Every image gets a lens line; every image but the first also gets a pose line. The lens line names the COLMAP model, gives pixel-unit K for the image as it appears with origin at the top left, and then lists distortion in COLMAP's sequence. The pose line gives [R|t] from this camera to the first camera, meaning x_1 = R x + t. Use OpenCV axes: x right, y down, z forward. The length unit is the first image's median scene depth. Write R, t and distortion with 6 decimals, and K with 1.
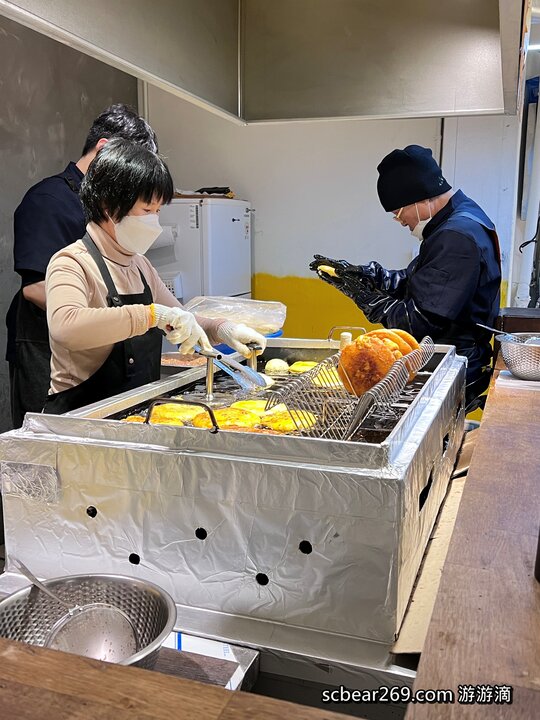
lens RADIAL K [[725.1, 0, 269.3], [0, 725.1, 362.2], [0, 0, 1]] dist [0.019673, 0.000000]
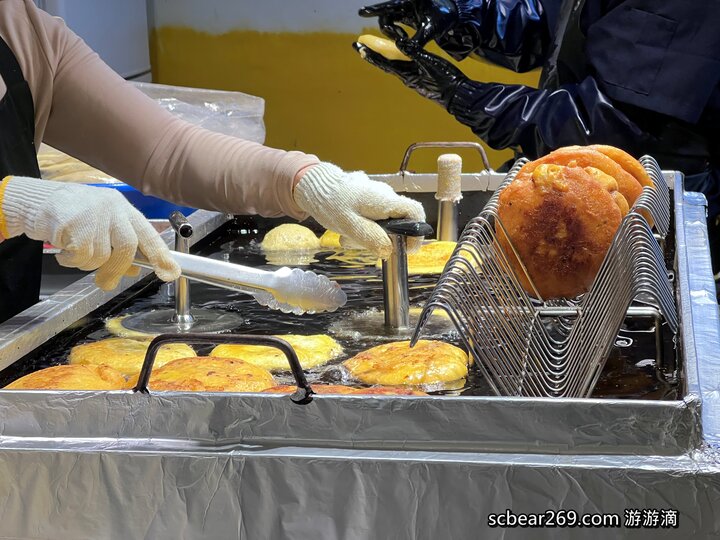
lens RADIAL K [[1575.1, 0, 360.0], [0, 1575.1, 269.6], [0, 0, 1]] dist [-0.047778, 0.000000]
pose [[0.983890, -0.062643, 0.167440, -0.195711], [0.055766, 0.997408, 0.045468, -0.027001], [-0.169854, -0.035398, 0.984833, 0.031622]]
